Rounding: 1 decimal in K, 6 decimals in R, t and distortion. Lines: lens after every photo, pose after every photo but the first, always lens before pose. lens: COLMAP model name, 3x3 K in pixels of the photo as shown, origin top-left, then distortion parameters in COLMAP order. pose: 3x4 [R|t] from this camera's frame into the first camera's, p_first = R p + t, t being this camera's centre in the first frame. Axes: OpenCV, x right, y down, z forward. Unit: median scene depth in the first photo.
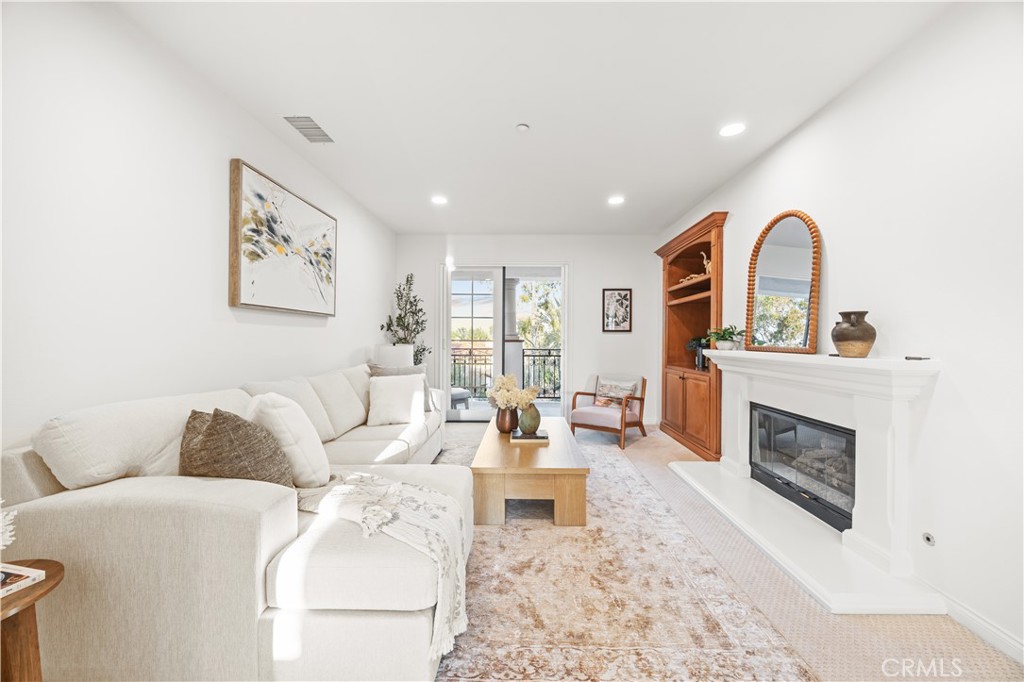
lens RADIAL K [[387.5, 0, 520.5], [0, 387.5, 334.3], [0, 0, 1]] dist [-0.005444, -0.000156]
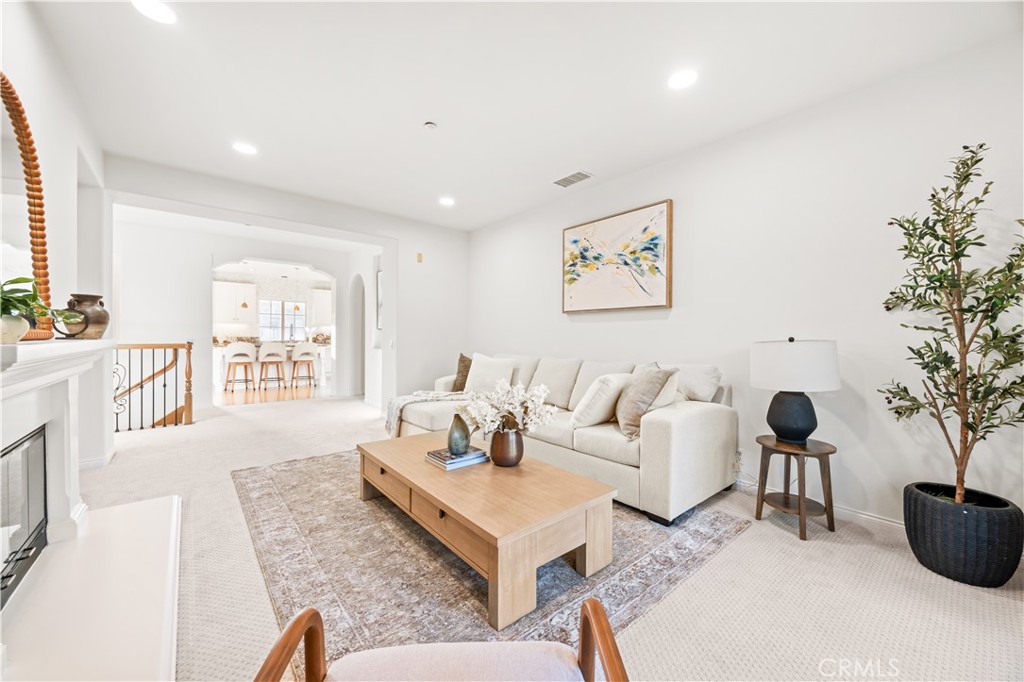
lens RADIAL K [[387.5, 0, 518.1], [0, 387.5, 348.2], [0, 0, 1]] dist [-0.005444, -0.000156]
pose [[-0.751465, 0.012994, -0.659645, 0.463909], [-0.000356, 0.999798, 0.020101, 0.041480], [0.659773, 0.015340, -0.751309, 1.702680]]
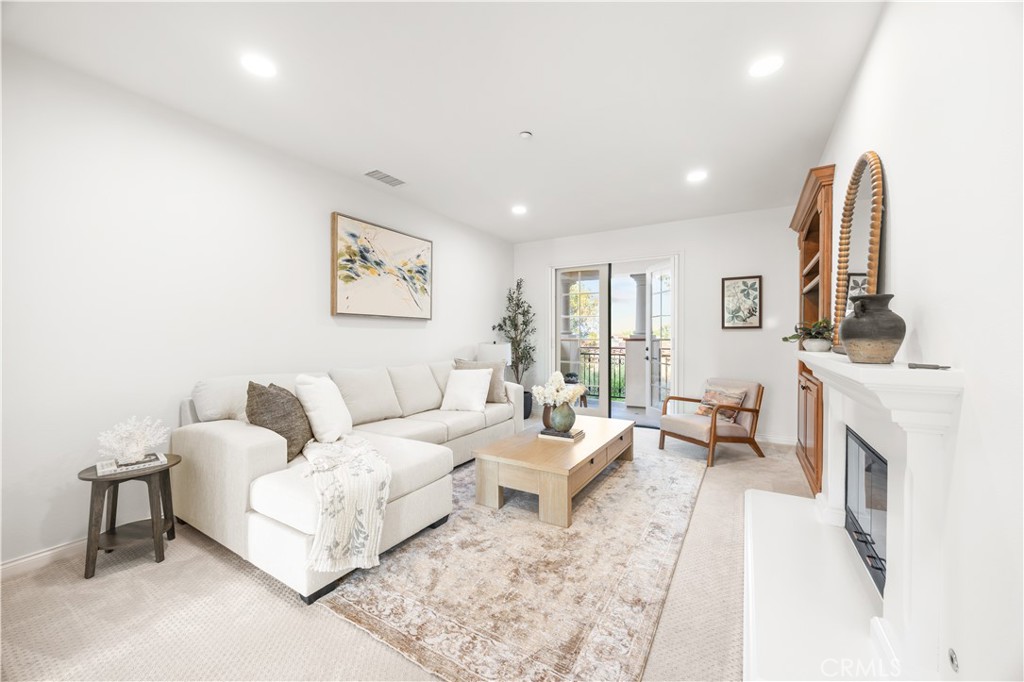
lens RADIAL K [[387.5, 0, 518.1], [0, 387.5, 334.0], [0, 0, 1]] dist [-0.005444, -0.000156]
pose [[0.869307, -0.007477, -0.494215, 0.434949], [0.008474, 0.999964, -0.000223, 0.002181], [0.494199, -0.003994, 0.869339, 0.069850]]
